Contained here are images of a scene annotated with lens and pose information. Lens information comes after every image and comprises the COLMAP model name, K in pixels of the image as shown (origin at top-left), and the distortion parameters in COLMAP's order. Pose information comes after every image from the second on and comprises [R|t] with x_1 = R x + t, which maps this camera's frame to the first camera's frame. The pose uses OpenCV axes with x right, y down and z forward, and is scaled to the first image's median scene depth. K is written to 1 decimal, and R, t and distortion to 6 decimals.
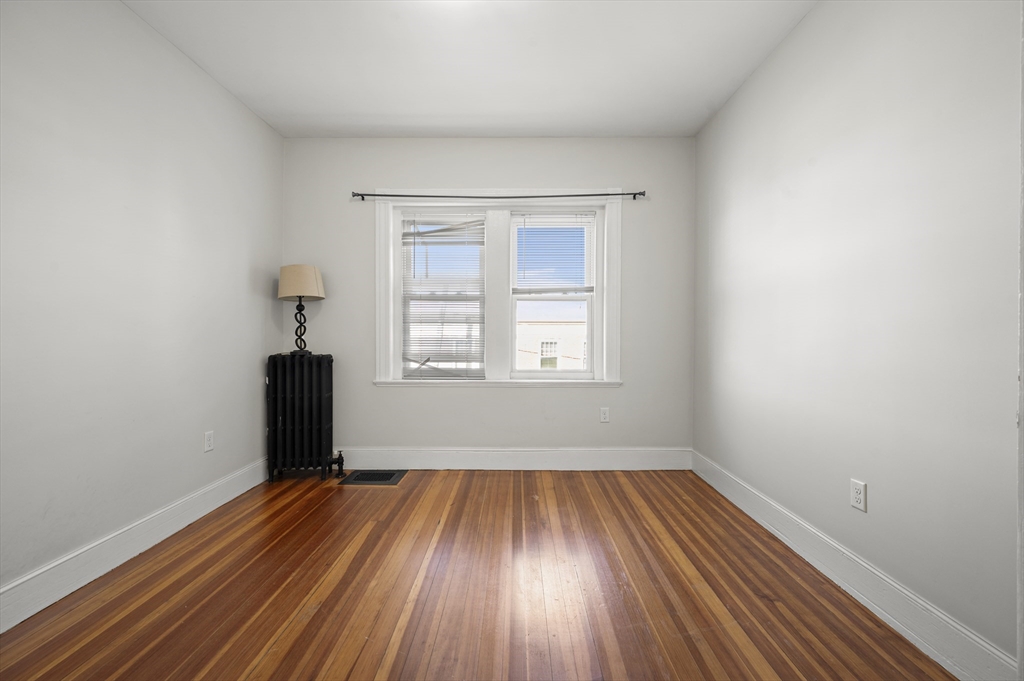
lens RADIAL K [[409.5, 0, 512.0], [0, 409.5, 340.5], [0, 0, 1]] dist [-0.000101, -0.000179]
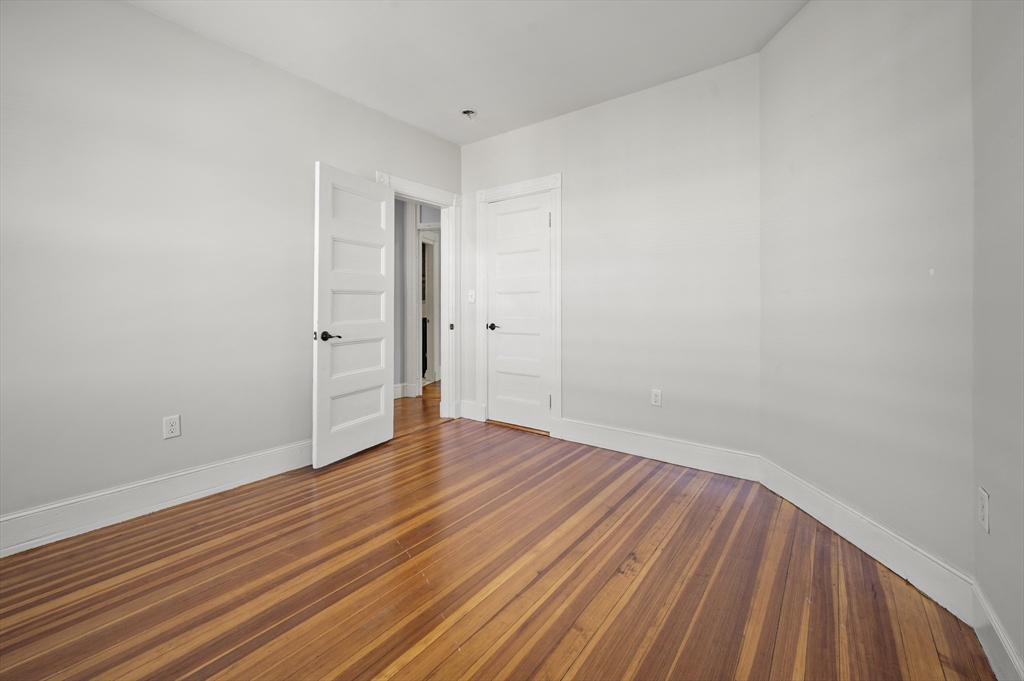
lens RADIAL K [[428.9, 0, 510.5], [0, 428.9, 309.0], [0, 0, 1]] dist [-0.000254, -0.000076]
pose [[-0.798649, -0.001105, 0.601796, -0.485001], [0.011090, 0.999801, 0.016554, -0.009107], [-0.601695, 0.019895, -0.798478, 0.806598]]
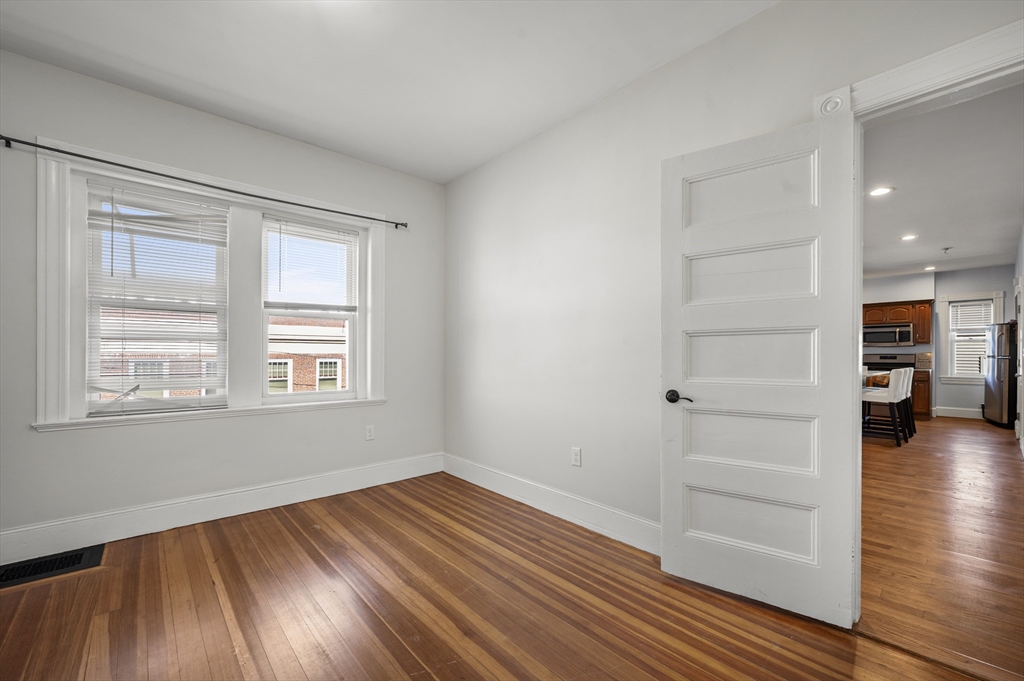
lens RADIAL K [[422.6, 0, 509.0], [0, 422.6, 354.9], [0, 0, 1]] dist [0.000679, 0.000301]
pose [[0.749572, -0.001369, 0.661921, -0.234141], [0.008791, 0.999930, -0.007887, -0.001387], [-0.661864, 0.011731, 0.749532, -0.026397]]
